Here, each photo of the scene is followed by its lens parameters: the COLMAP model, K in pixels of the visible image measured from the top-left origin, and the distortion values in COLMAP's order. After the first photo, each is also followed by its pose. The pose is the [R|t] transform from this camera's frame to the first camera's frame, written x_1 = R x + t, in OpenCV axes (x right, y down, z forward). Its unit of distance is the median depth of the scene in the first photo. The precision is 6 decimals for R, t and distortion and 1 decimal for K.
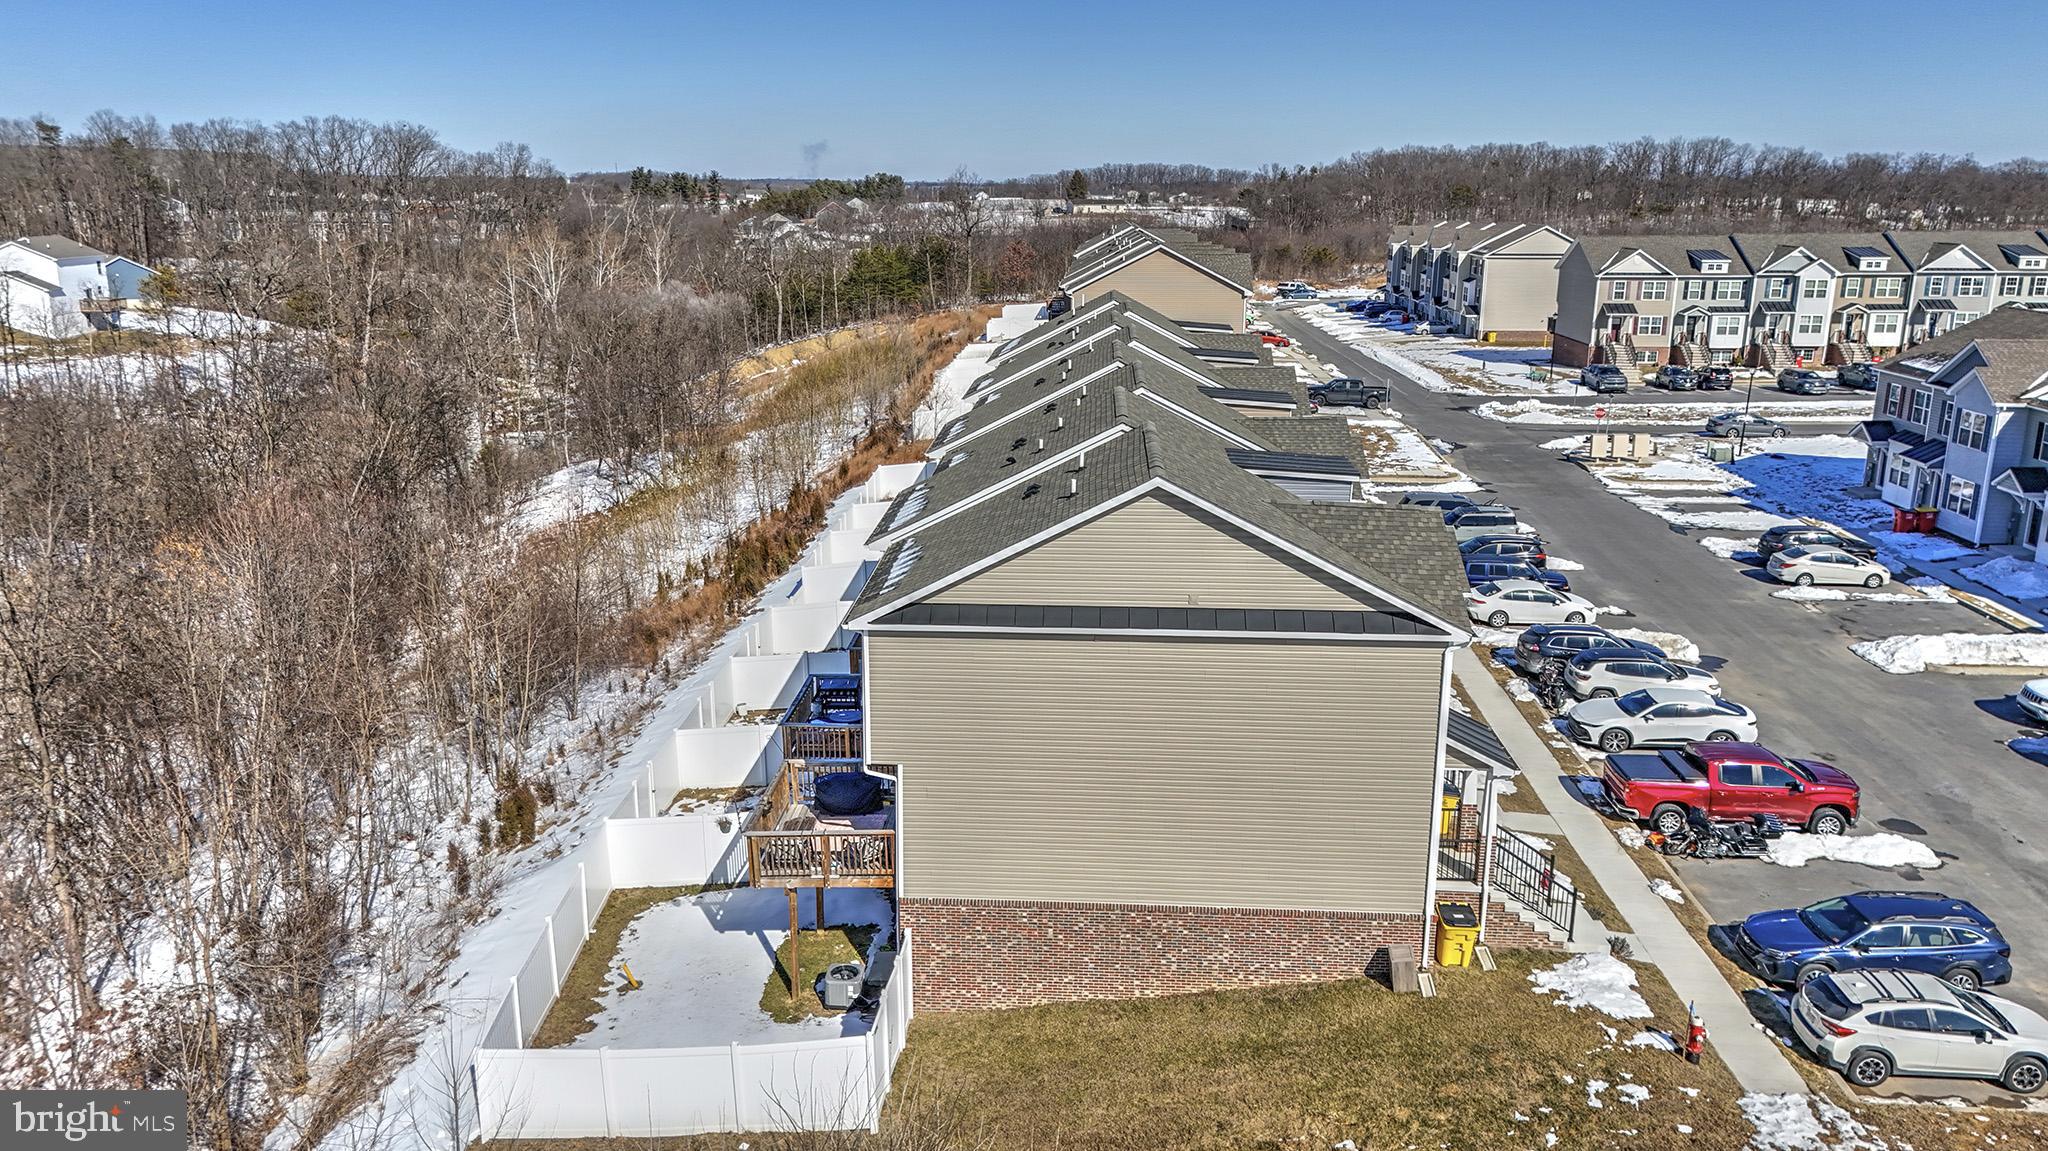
lens RADIAL K [[1492.0, 0, 1012.9], [0, 1492.0, 577.0], [0, 0, 1]] dist [0.119847, -0.163082]
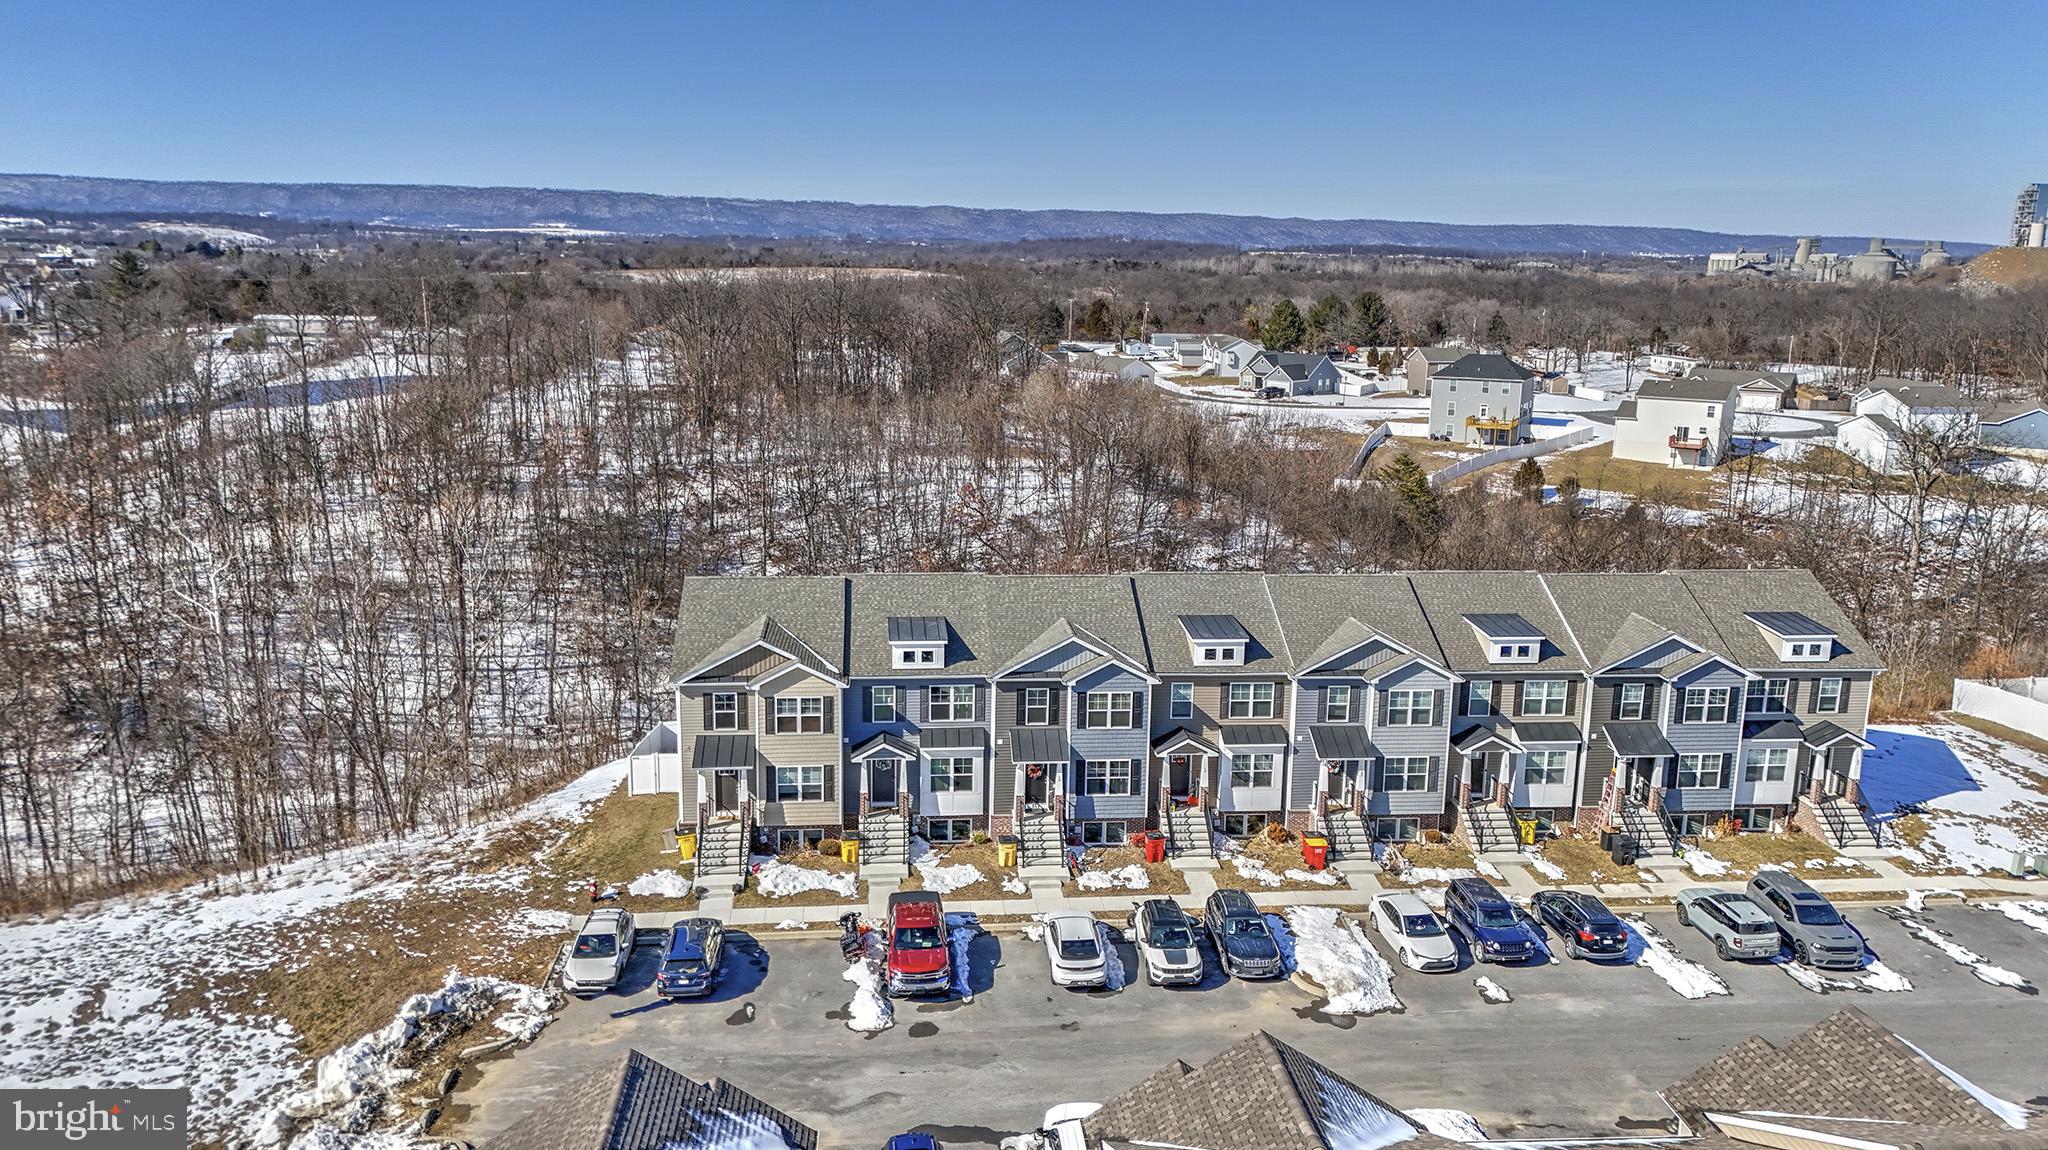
lens RADIAL K [[1459.1, 0, 1024.0], [0, 1459.1, 575.0], [0, 0, 1]] dist [0.106748, -0.148961]
pose [[0.165465, 0.207681, -0.964101, 1.796861], [-0.265407, 0.950888, 0.159284, -0.435175], [0.949832, 0.229524, 0.212458, 0.776845]]
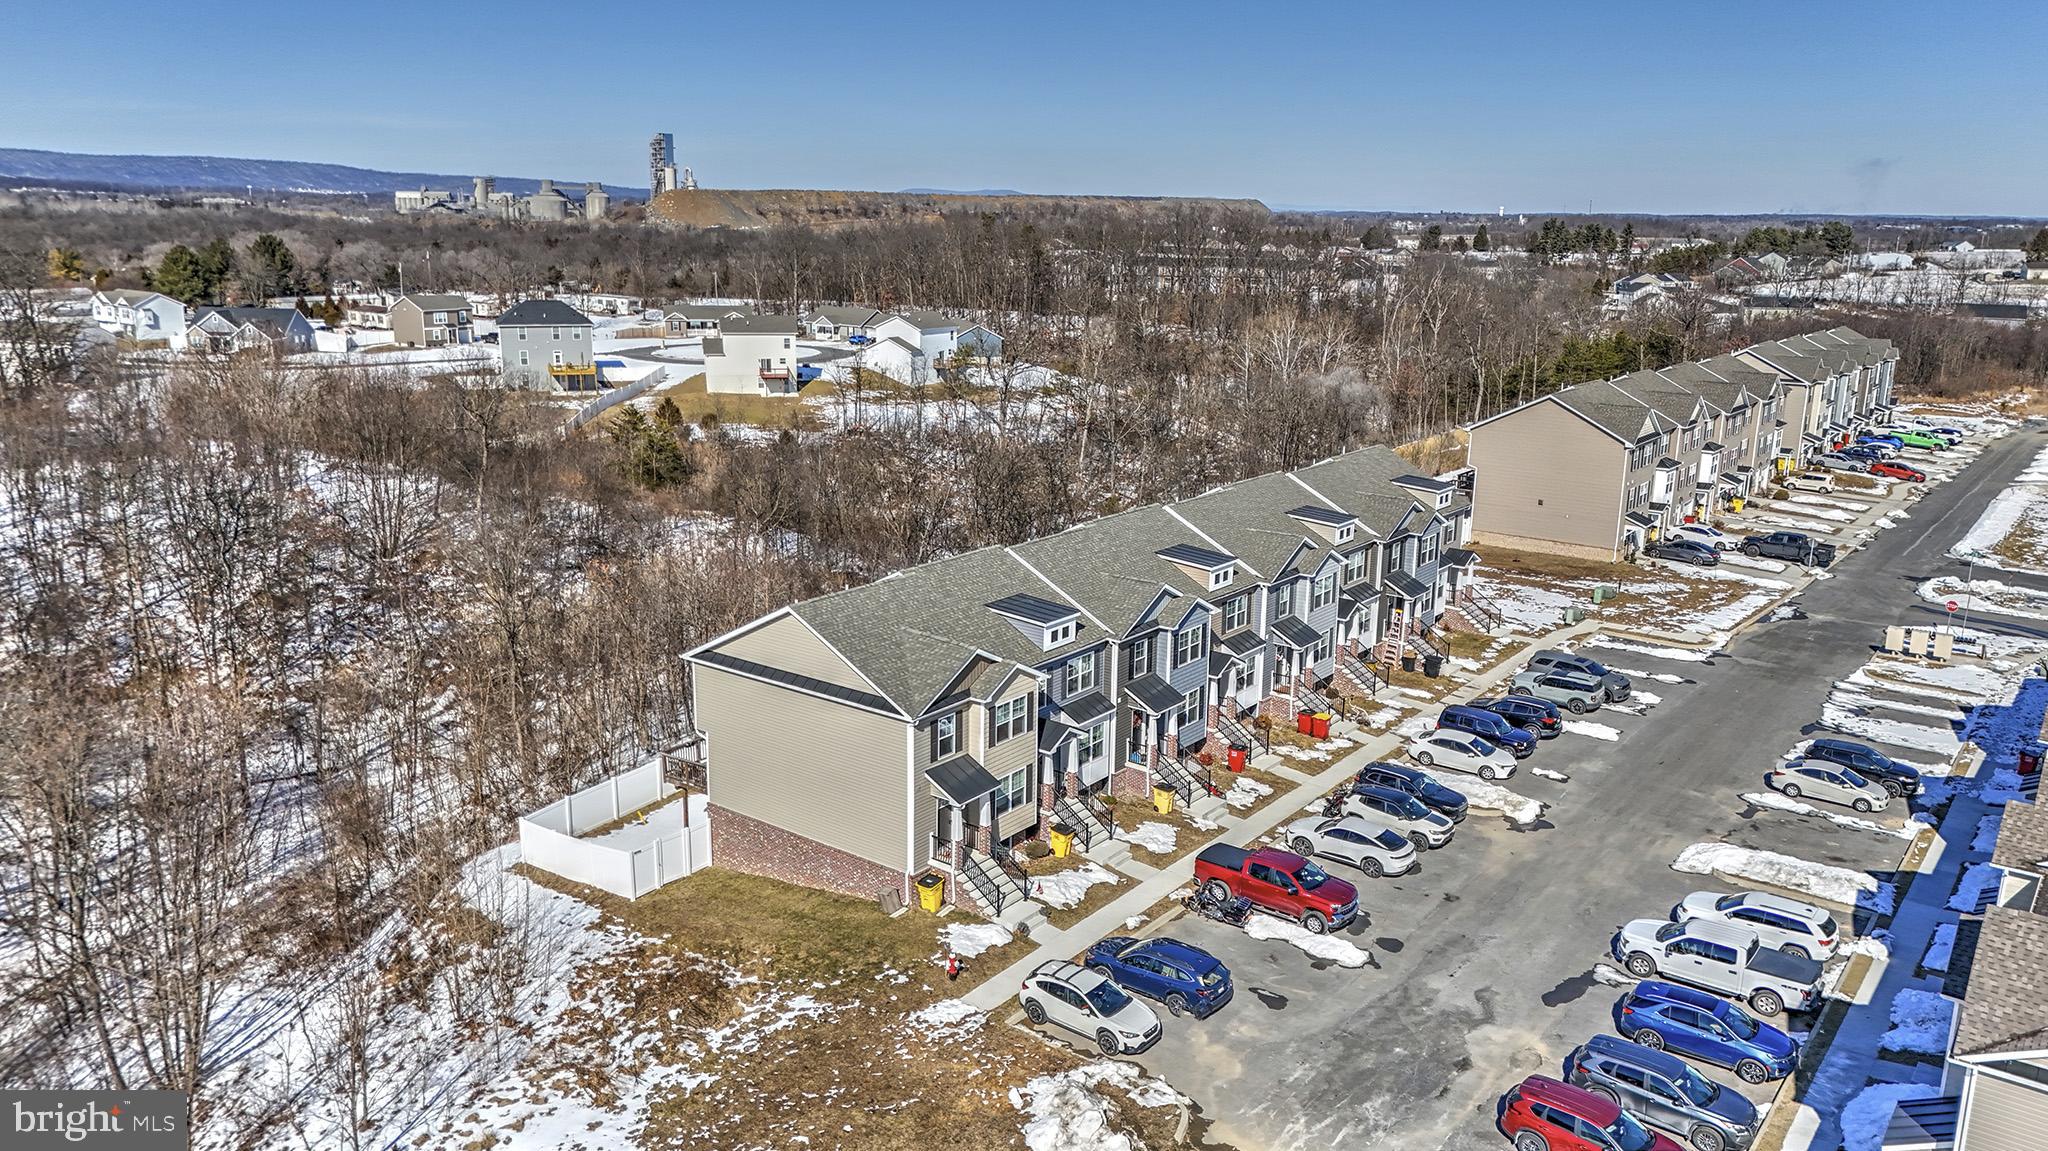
lens RADIAL K [[1459.1, 0, 1024.0], [0, 1459.1, 575.5], [0, 0, 1]] dist [0.106748, -0.148961]
pose [[0.824538, 0.140487, -0.548087, 1.050062], [-0.151100, 0.988177, 0.025979, -0.154840], [0.545257, 0.061395, 0.836017, -0.318074]]
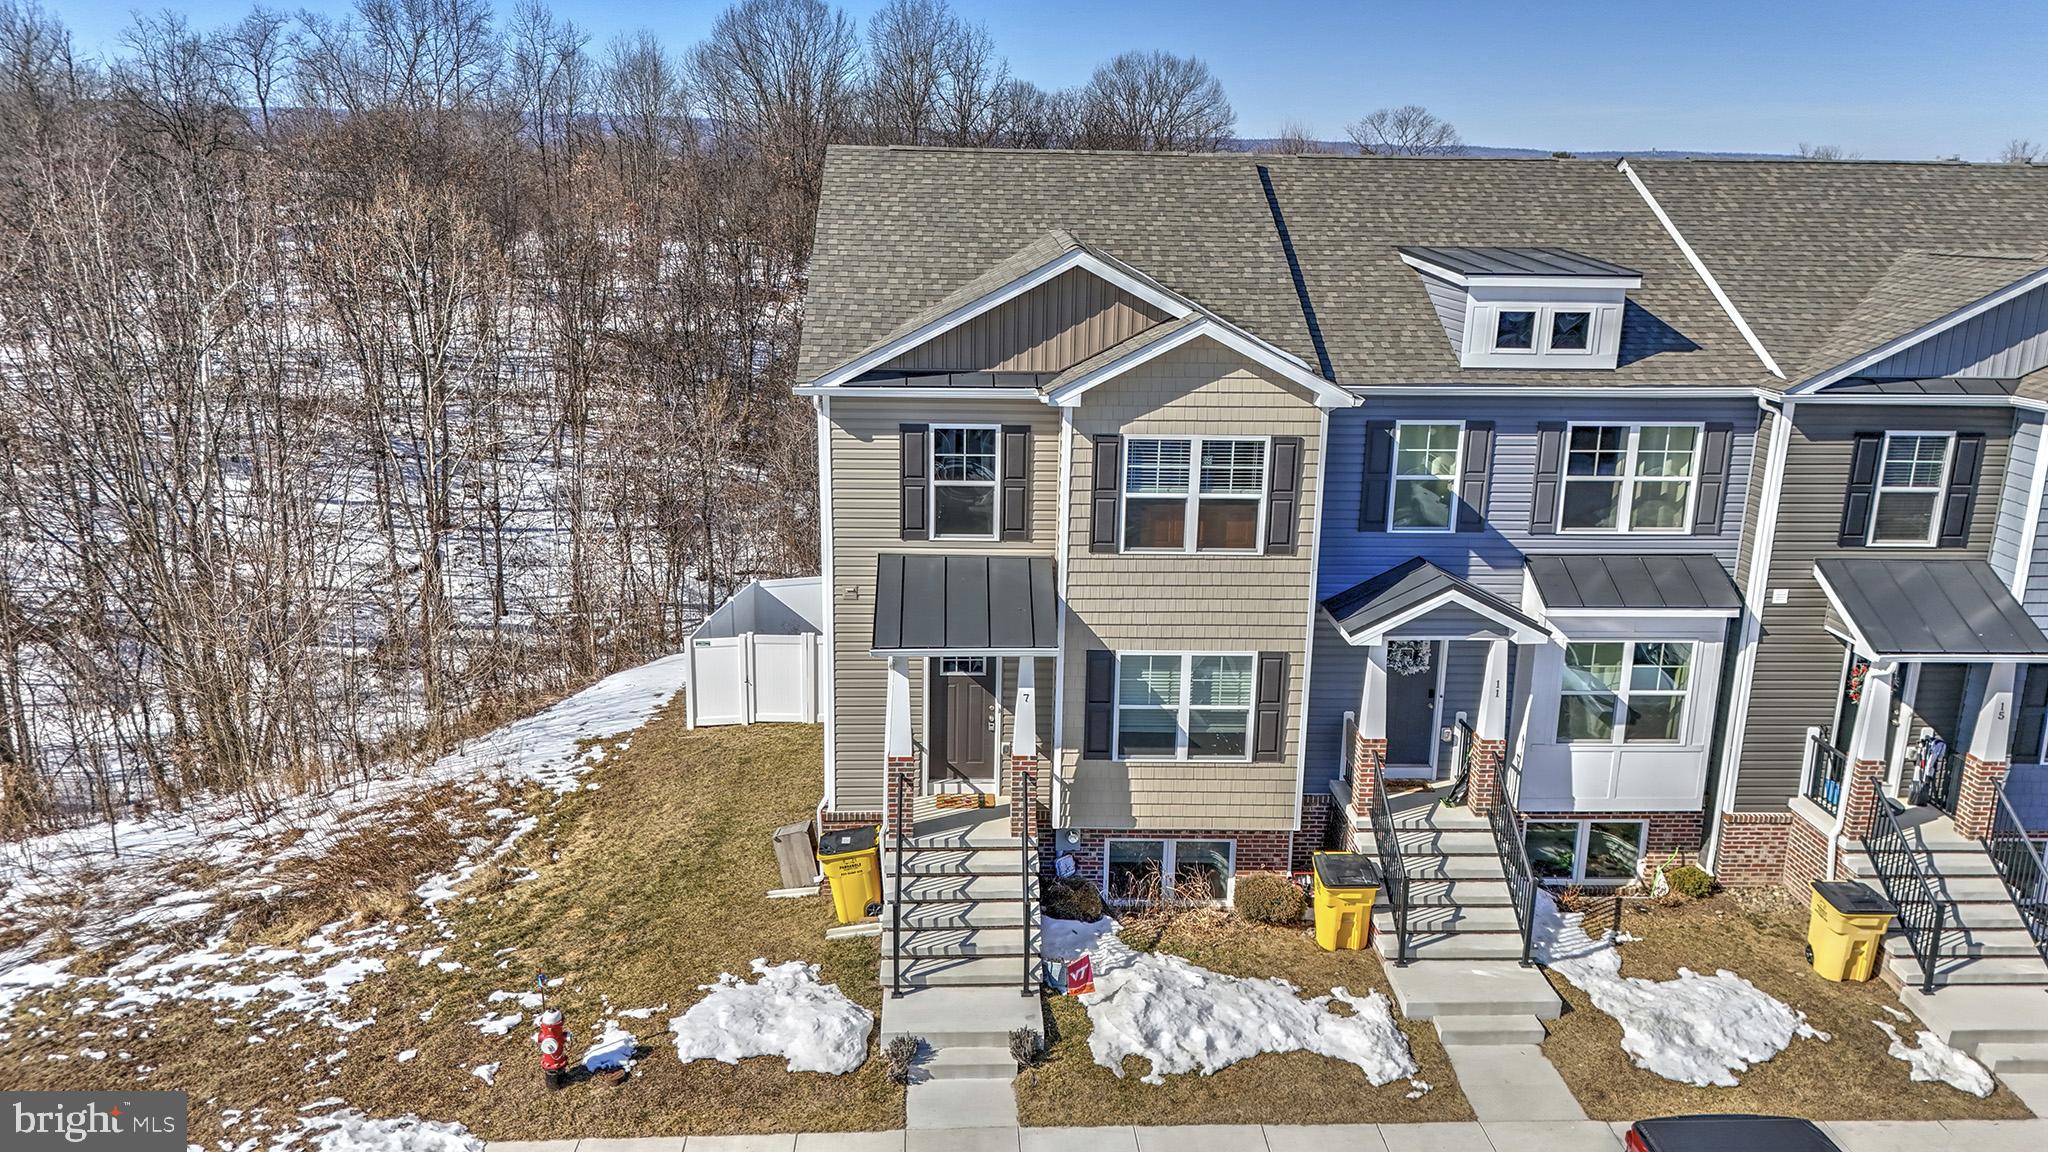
lens RADIAL K [[1492.0, 0, 1012.9], [0, 1492.0, 577.5], [0, 0, 1]] dist [0.119847, -0.163082]
pose [[0.105509, 0.254073, -0.961413, 0.754621], [-0.266056, 0.938776, 0.218893, -0.041518], [0.958166, 0.232695, 0.166647, 0.776619]]
